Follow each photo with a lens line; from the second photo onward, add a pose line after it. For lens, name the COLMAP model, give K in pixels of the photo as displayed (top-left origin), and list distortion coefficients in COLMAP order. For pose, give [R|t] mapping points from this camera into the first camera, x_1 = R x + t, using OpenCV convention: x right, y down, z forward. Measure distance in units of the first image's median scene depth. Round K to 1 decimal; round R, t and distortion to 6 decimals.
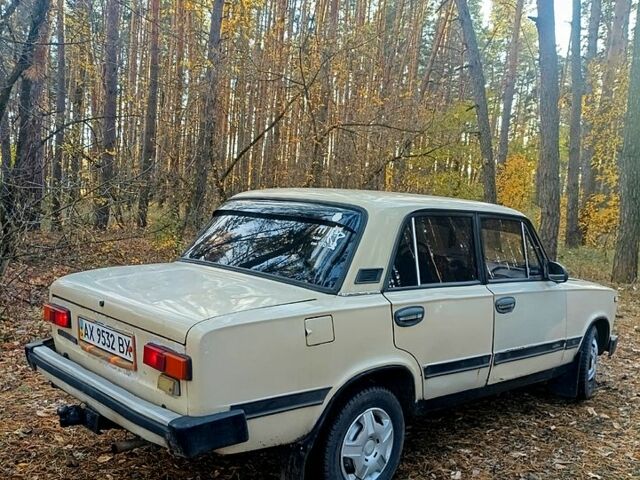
lens RADIAL K [[652.4, 0, 320.0], [0, 652.4, 240.0], [0, 0, 1]] dist [0.126931, -0.234205]
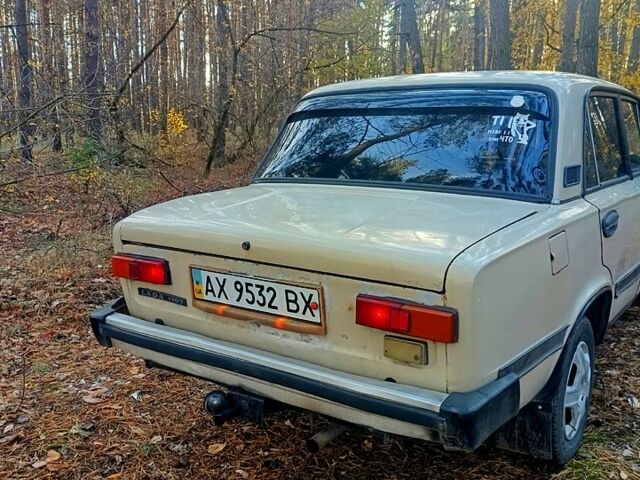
lens RADIAL K [[652.4, 0, 320.0], [0, 652.4, 240.0], [0, 0, 1]] dist [0.126931, -0.234205]
pose [[0.977527, -0.099924, 0.185623, -0.371718], [0.076392, 0.988583, 0.129876, 0.006937], [-0.196481, -0.112777, 0.974000, 0.307924]]
